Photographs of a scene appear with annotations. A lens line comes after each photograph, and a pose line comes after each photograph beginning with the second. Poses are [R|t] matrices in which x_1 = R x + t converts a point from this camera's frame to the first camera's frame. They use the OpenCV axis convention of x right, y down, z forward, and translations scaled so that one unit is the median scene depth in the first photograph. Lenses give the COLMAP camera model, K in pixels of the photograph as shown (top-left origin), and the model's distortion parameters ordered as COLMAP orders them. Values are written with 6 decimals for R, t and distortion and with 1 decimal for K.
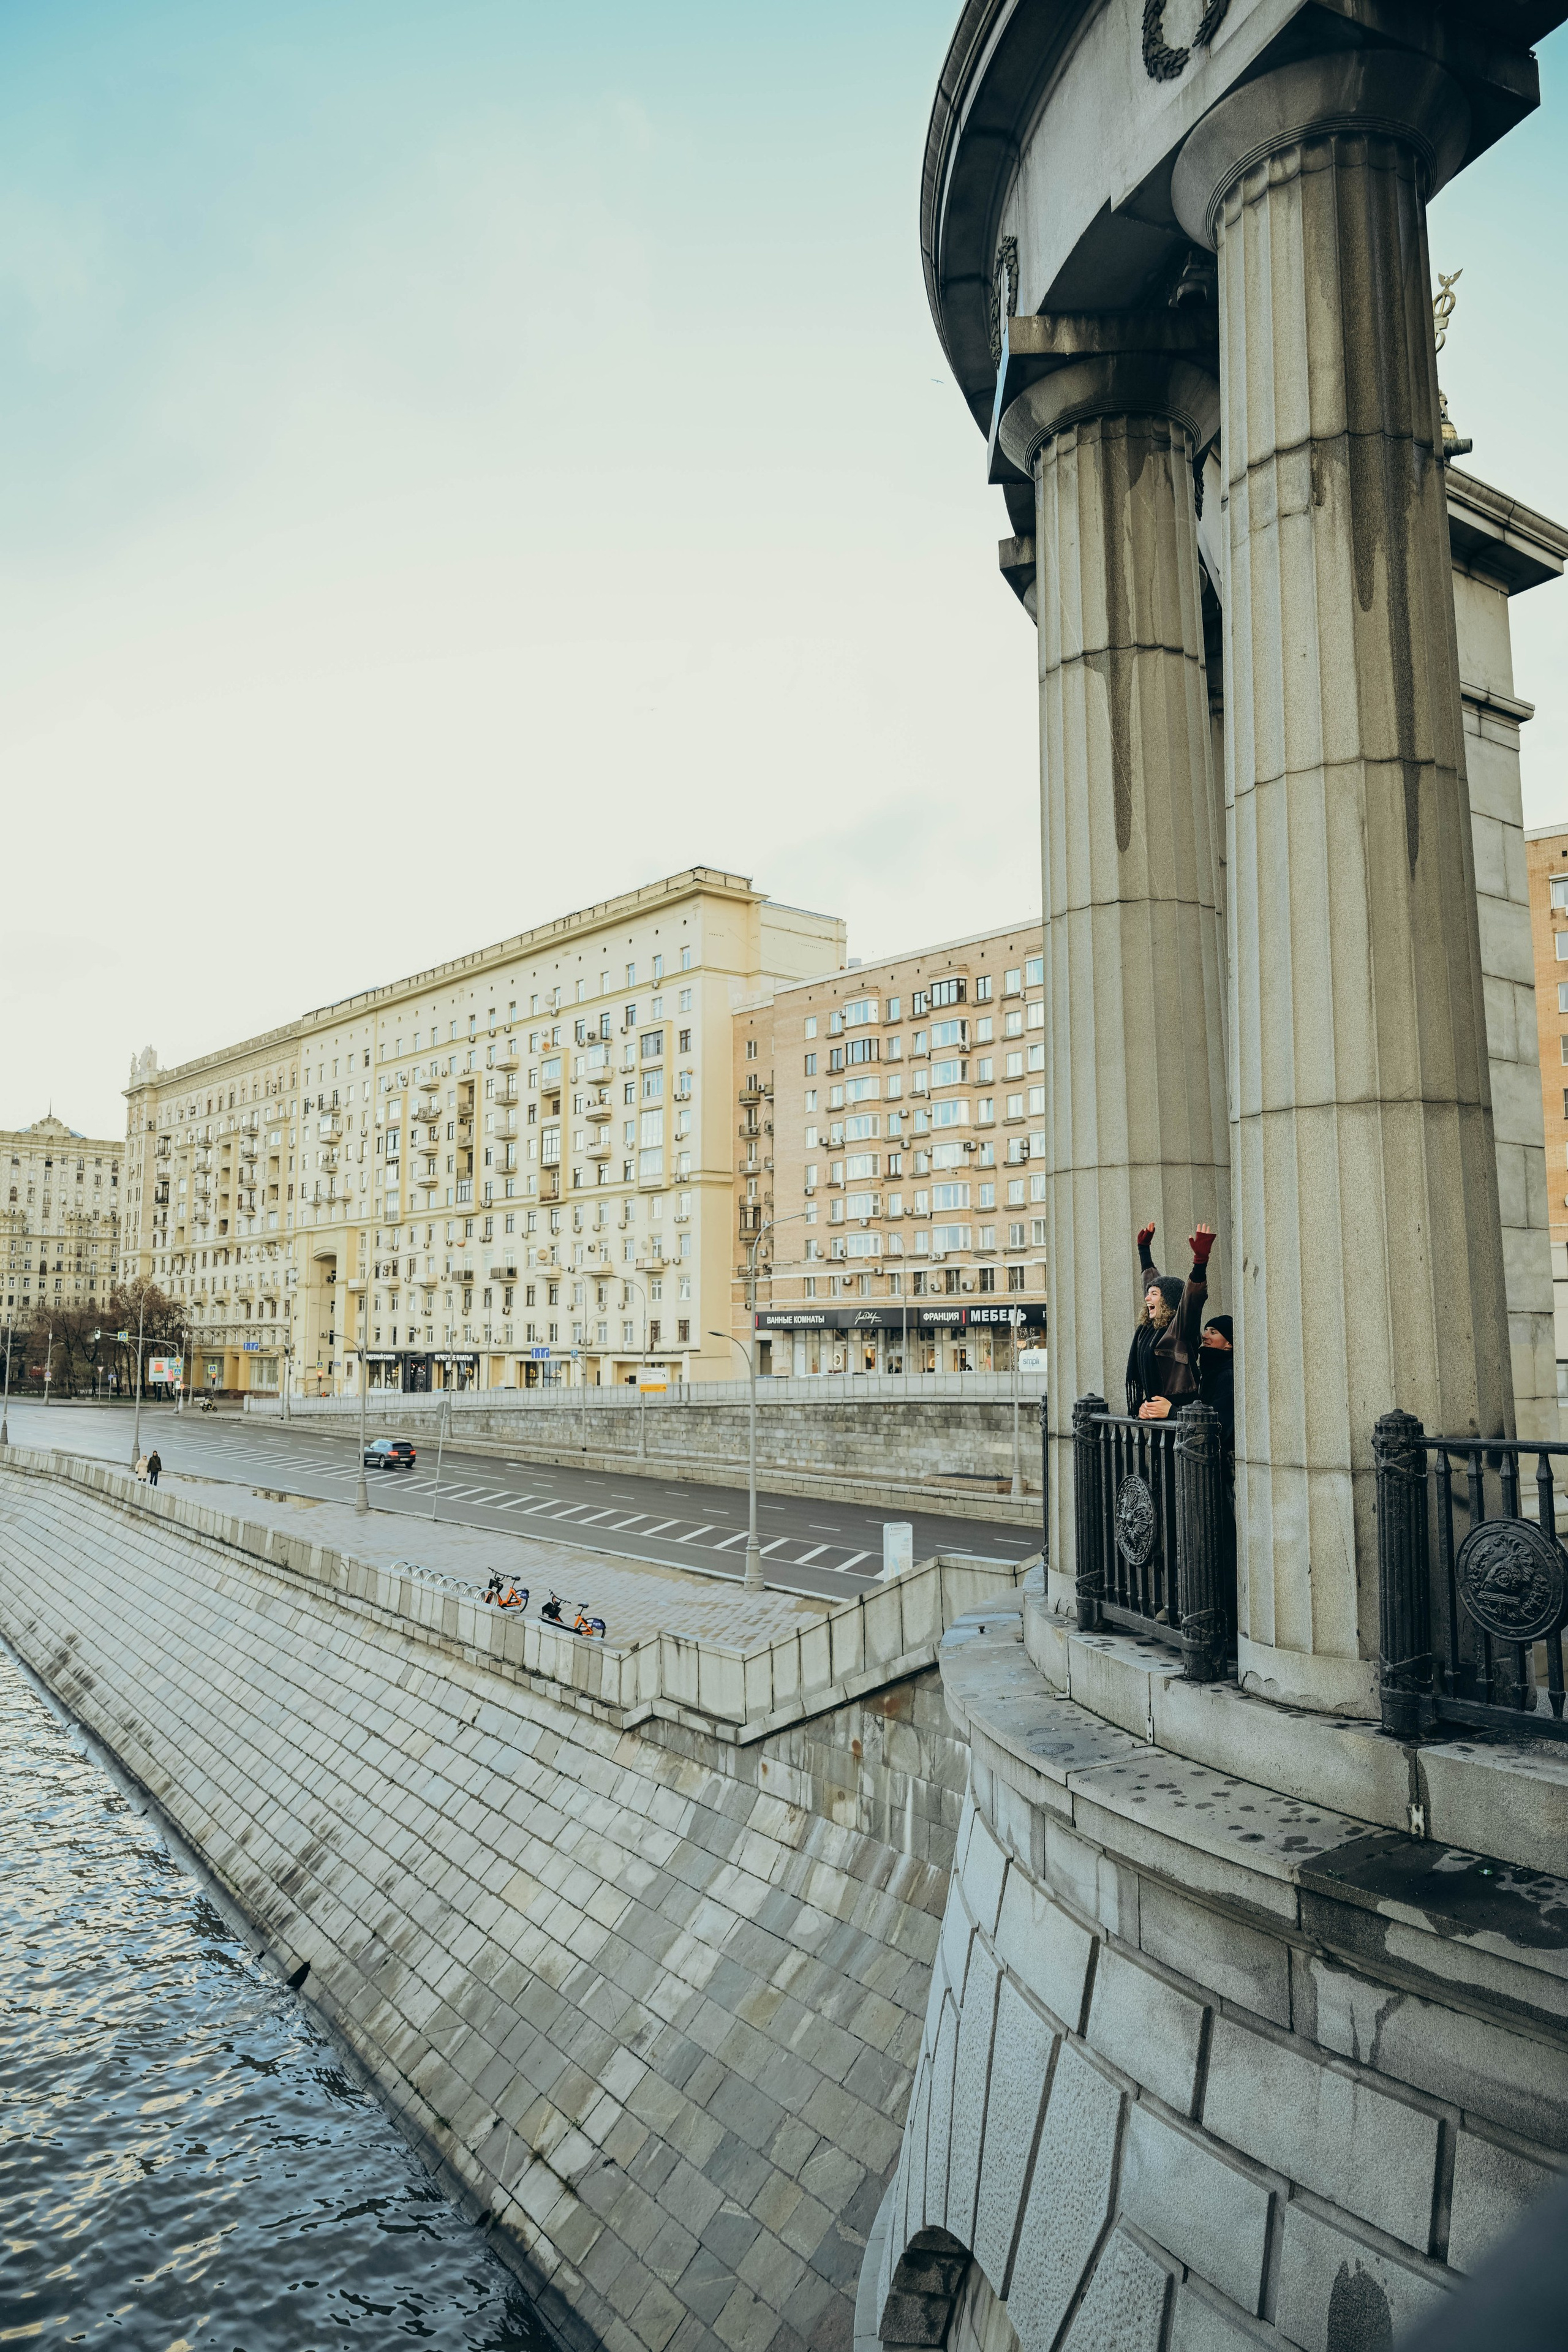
lens RADIAL K [[1577.2, 0, 783.5], [0, 1577.2, 1187.8], [0, 0, 1]] dist [-0.006906, 0.017782]
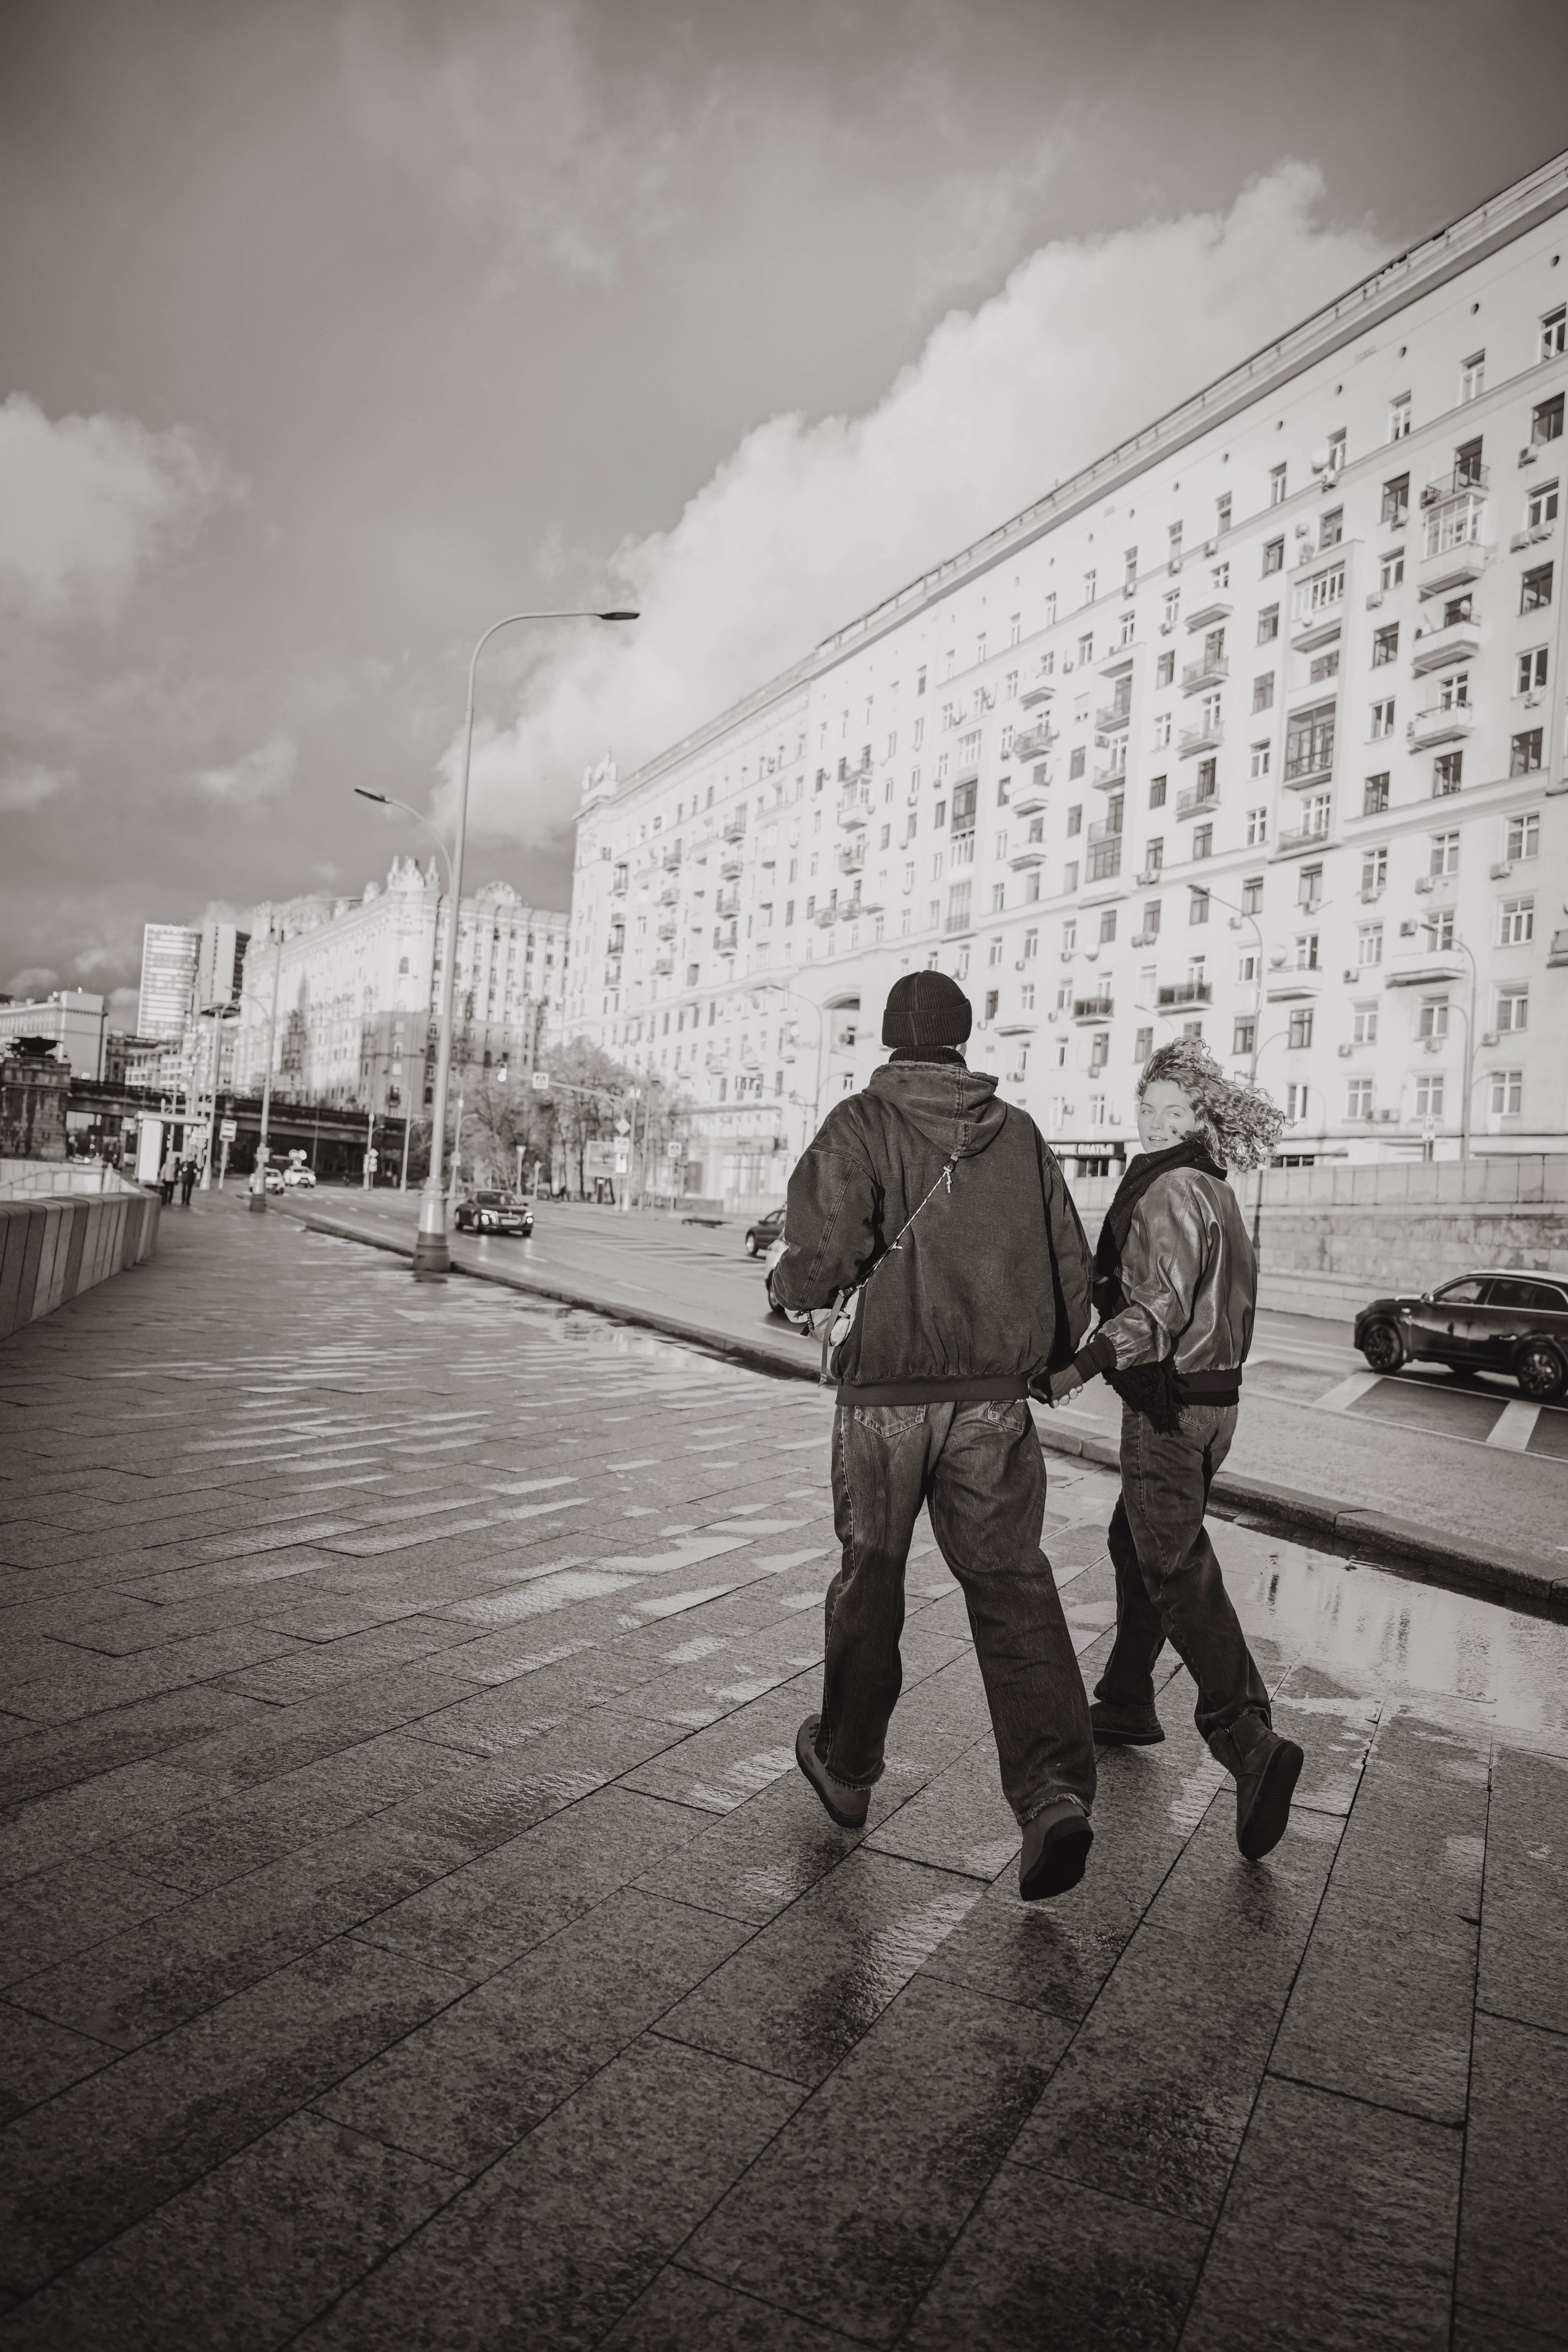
lens RADIAL K [[1577.2, 0, 783.5], [0, 1577.2, 1187.8], [0, 0, 1]] dist [-0.006906, 0.017782]
pose [[0.961726, 0.060918, -0.267155, -0.120931], [-0.038680, 0.995393, 0.087731, 0.058526], [0.271269, -0.074039, 0.959652, 0.322369]]
